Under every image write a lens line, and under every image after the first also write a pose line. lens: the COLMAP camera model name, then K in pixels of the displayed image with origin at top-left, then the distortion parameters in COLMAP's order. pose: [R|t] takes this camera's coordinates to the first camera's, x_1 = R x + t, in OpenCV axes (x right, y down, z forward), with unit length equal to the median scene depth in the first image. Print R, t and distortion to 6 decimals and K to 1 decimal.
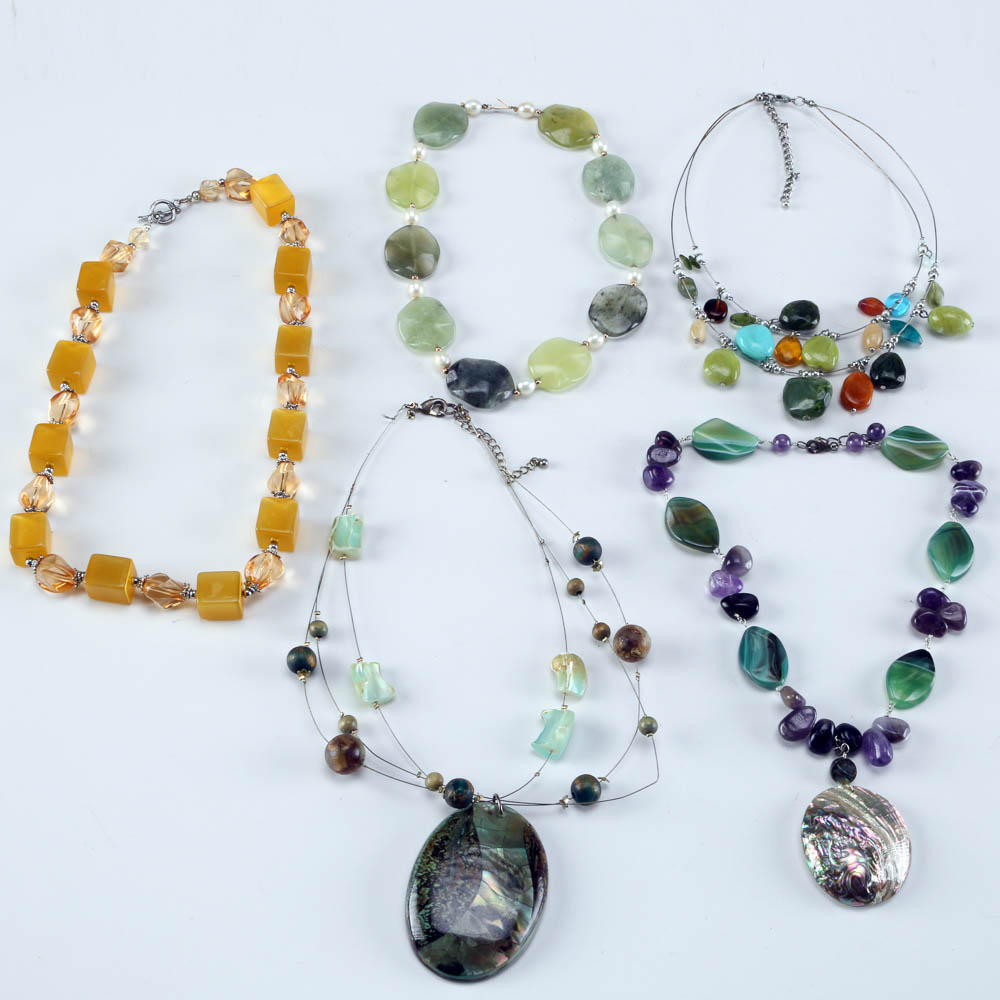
lens RADIAL K [[1324.1, 0, 499.8], [0, 1324.1, 500.4], [0, 0, 1]] dist [-0.152444, 0.000000]
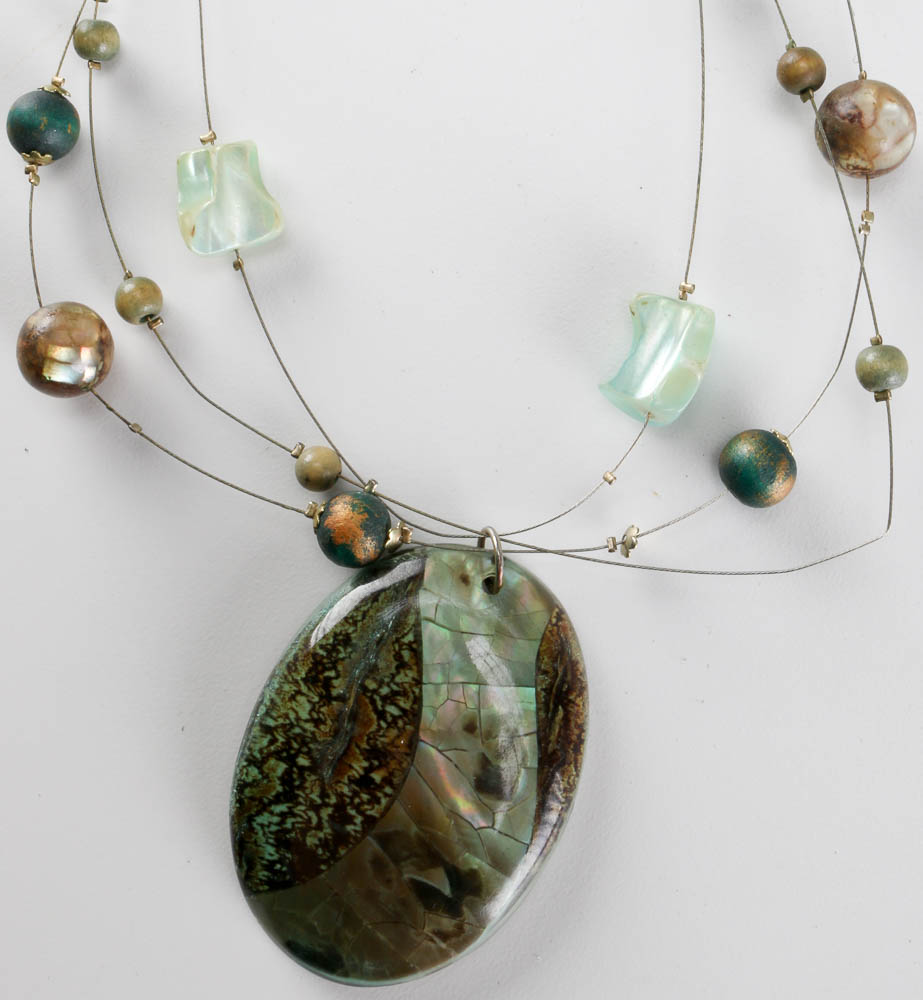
lens RADIAL K [[1075.3, 0, 464.8], [0, 1075.3, 501.7], [0, 0, 1]] dist [0.006869, 0.000000]
pose [[0.984805, 0.144789, -0.095889, 0.021978], [-0.077445, 0.860369, 0.503754, 0.050069], [0.155438, -0.488674, 0.858509, 0.752080]]
